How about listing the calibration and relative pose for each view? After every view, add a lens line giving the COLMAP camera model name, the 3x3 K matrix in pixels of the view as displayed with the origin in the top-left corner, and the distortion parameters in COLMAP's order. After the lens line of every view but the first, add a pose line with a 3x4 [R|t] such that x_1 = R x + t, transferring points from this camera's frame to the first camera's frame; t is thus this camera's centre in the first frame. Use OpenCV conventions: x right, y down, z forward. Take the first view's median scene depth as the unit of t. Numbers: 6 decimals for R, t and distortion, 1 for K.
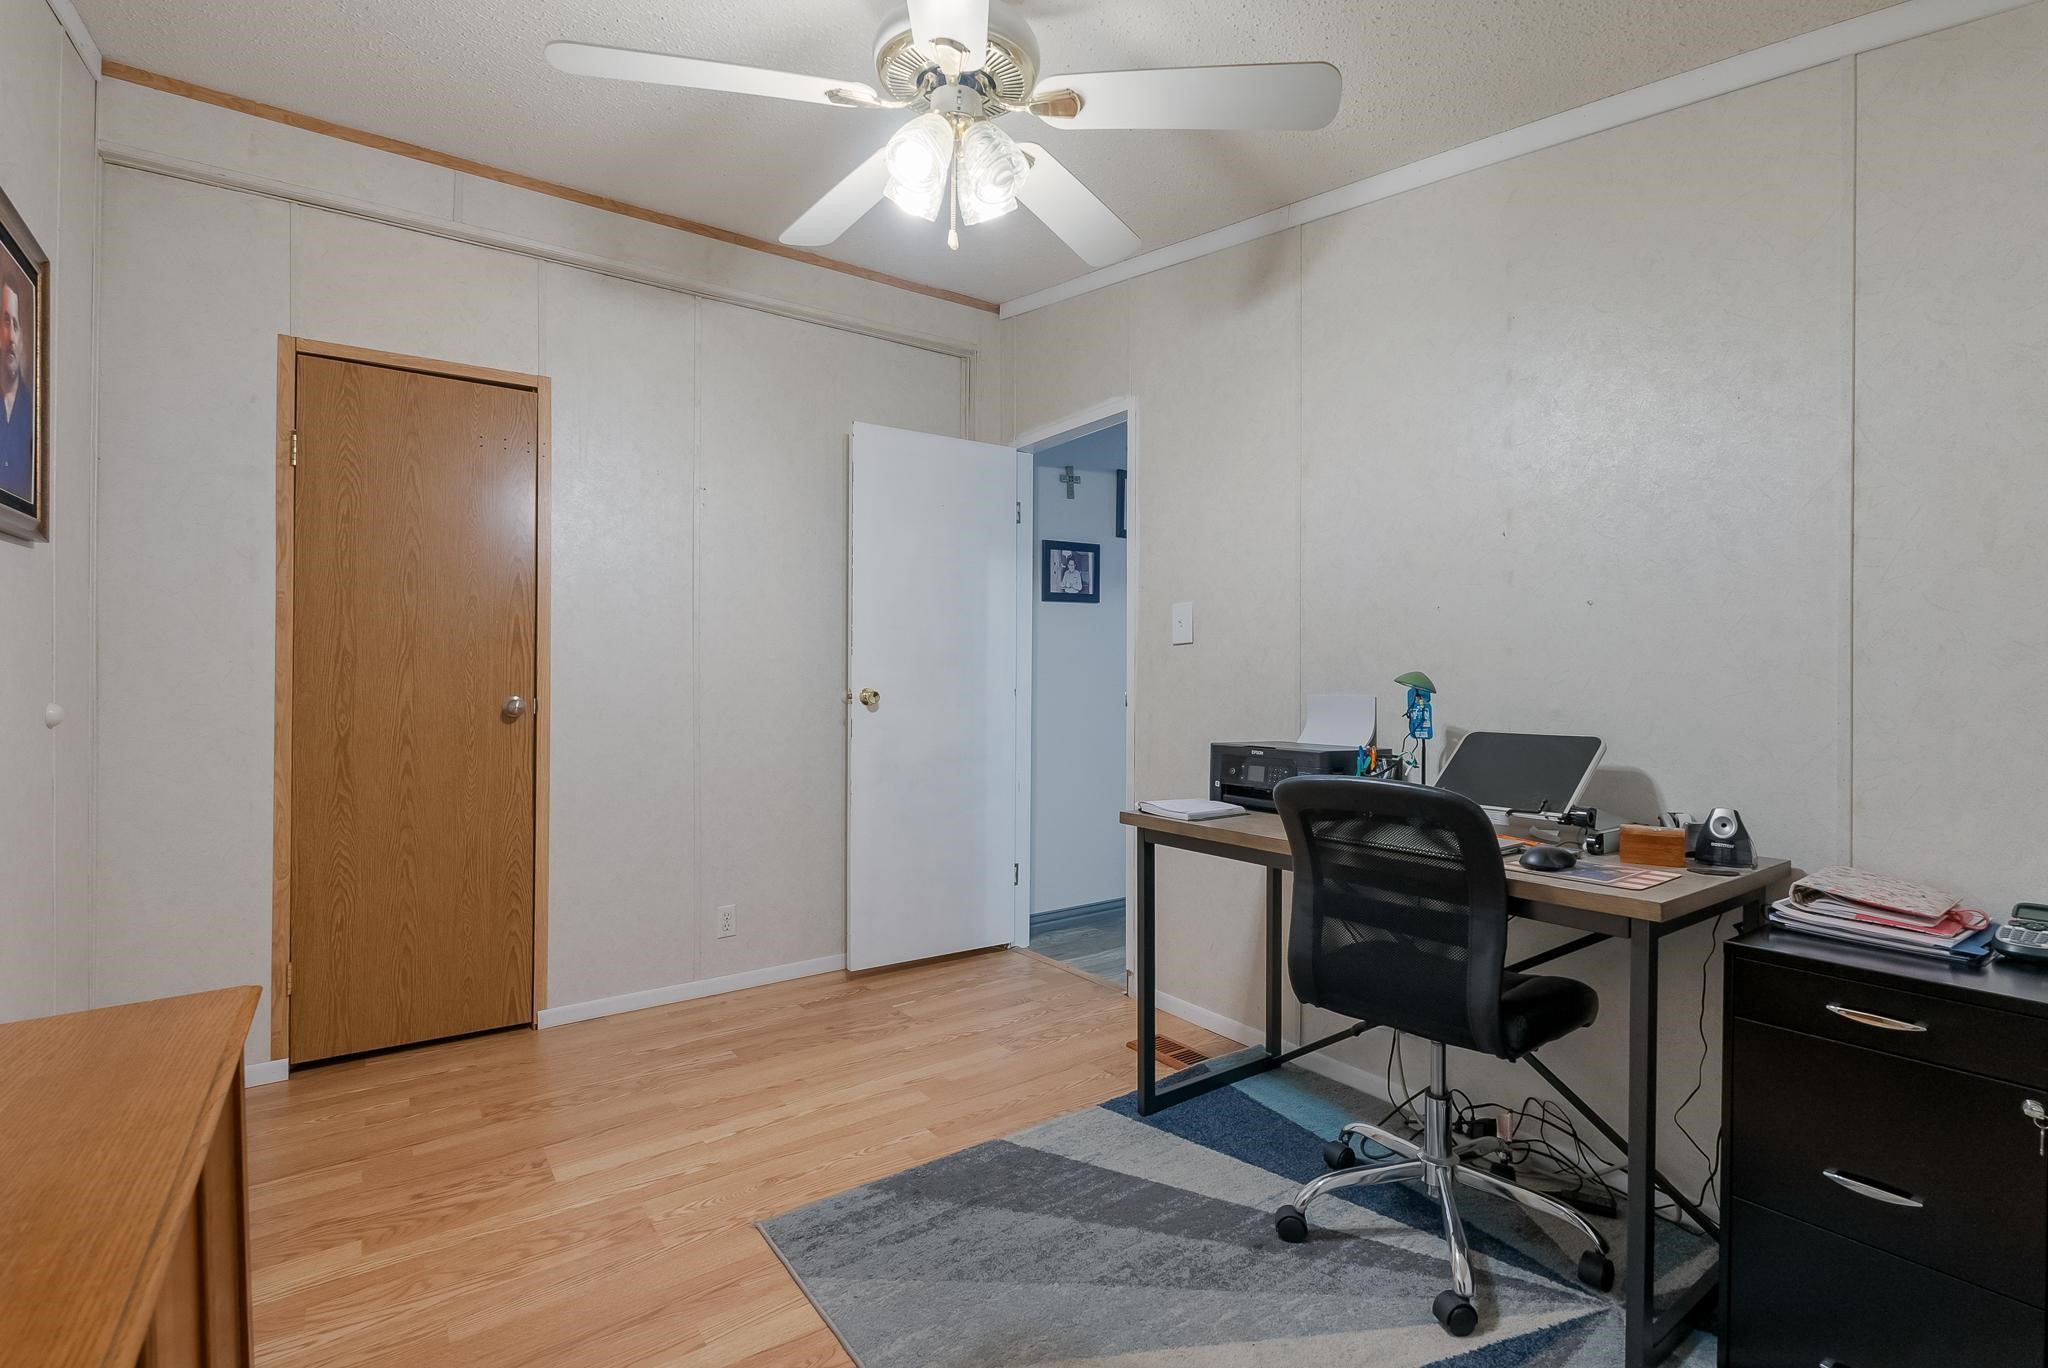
lens RADIAL K [[956.1, 0, 1036.9], [0, 956.1, 683.8], [0, 0, 1]] dist [-0.011846, 0.003275]
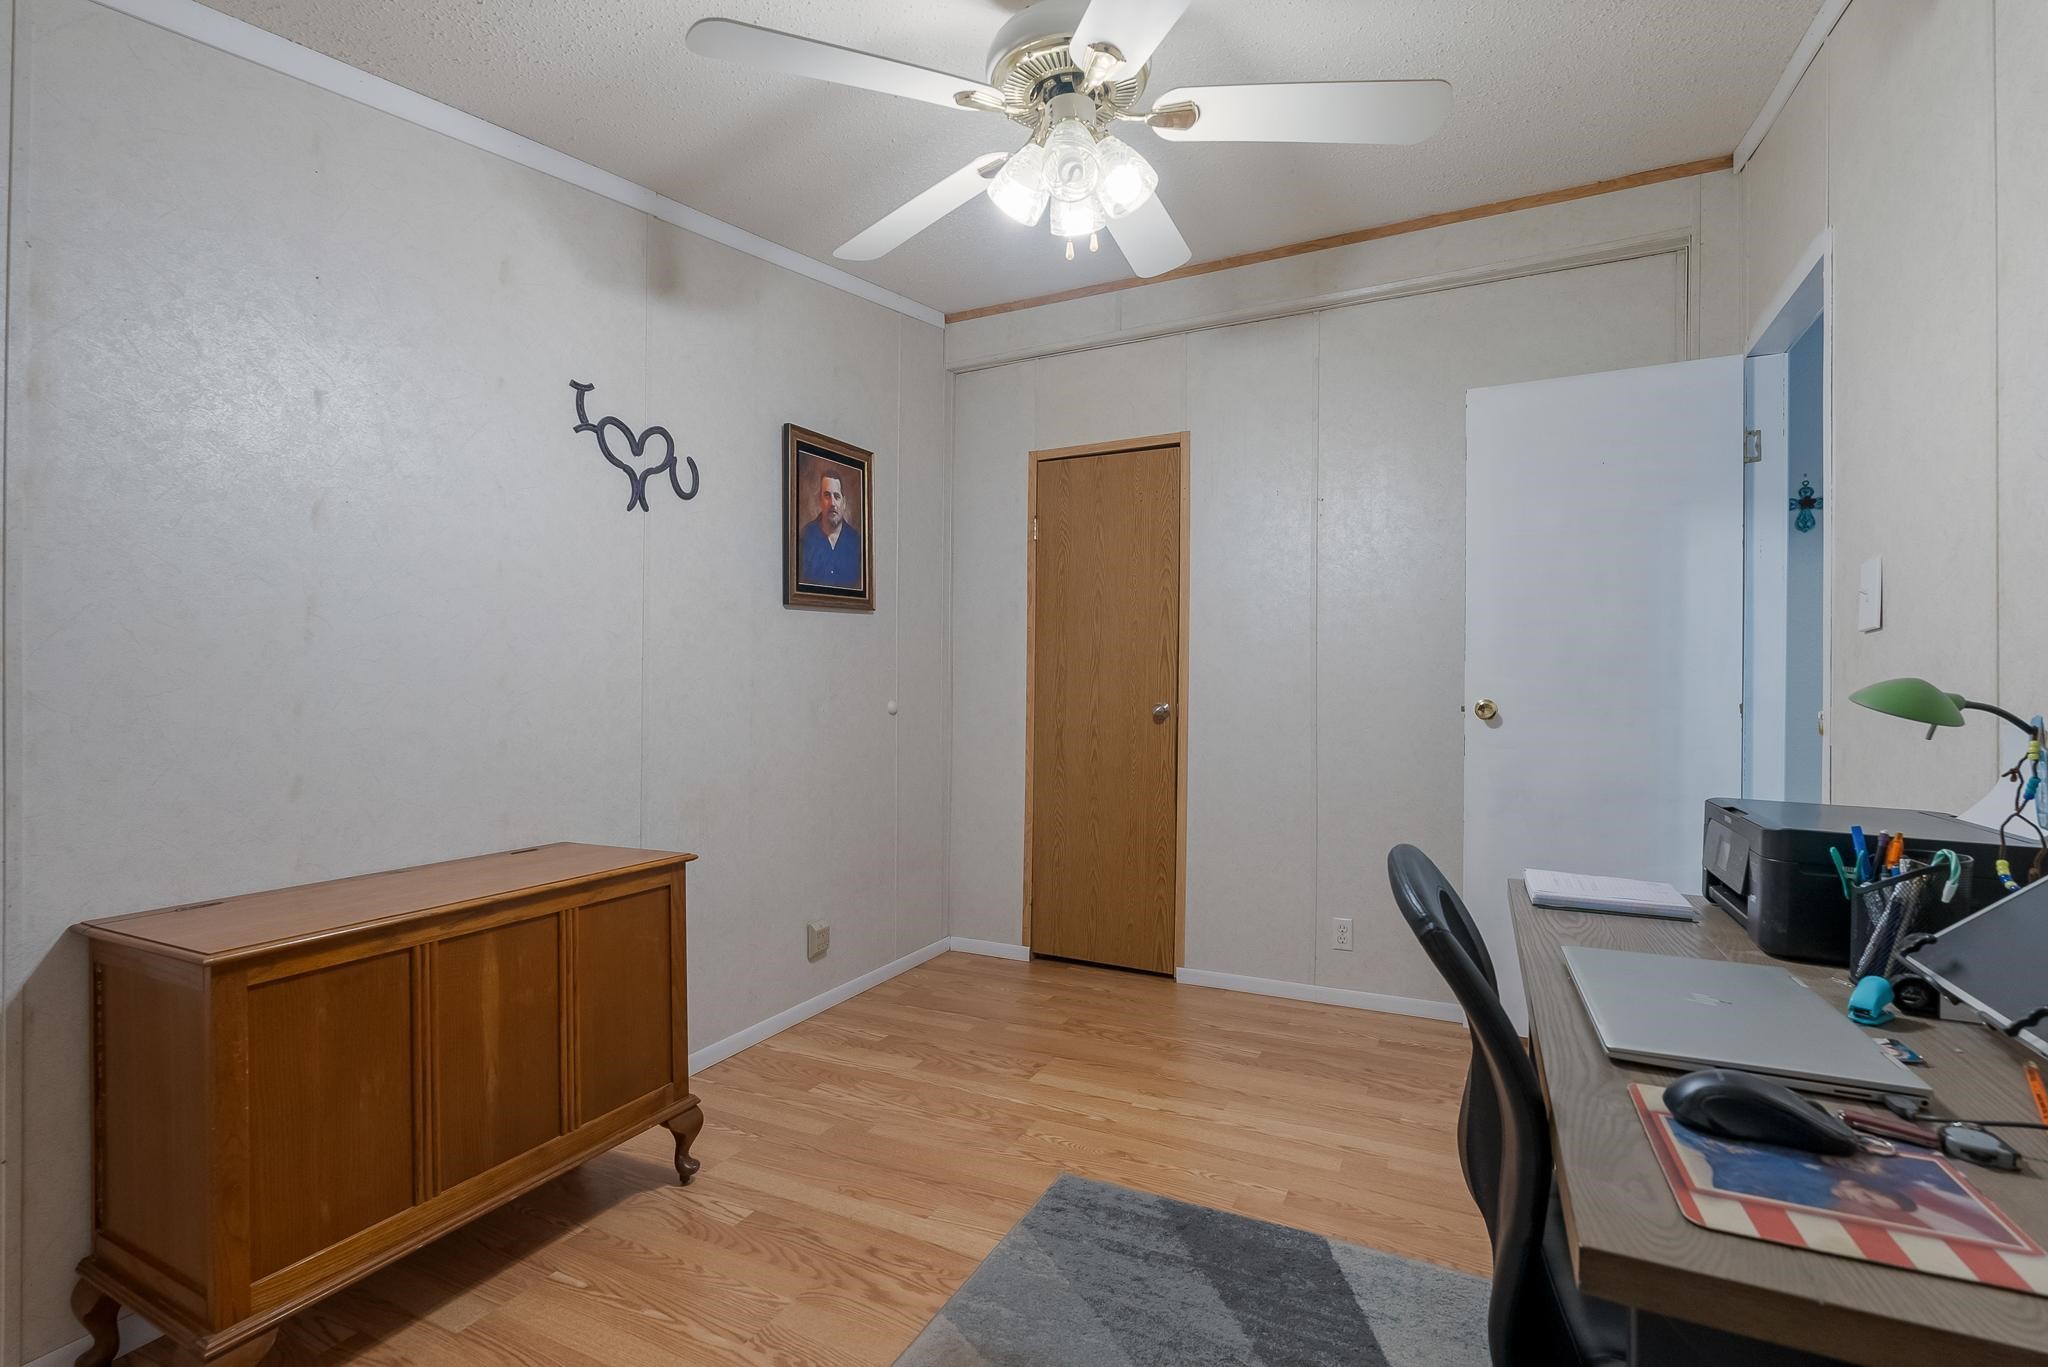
lens RADIAL K [[956.1, 0, 1033.0], [0, 956.1, 684.6], [0, 0, 1]] dist [-0.011846, 0.003275]
pose [[0.448129, 0.001589, -0.893967, 0.518316], [-0.005793, 0.999983, -0.001126, -0.006843], [0.893950, 0.005683, 0.448131, 0.341799]]
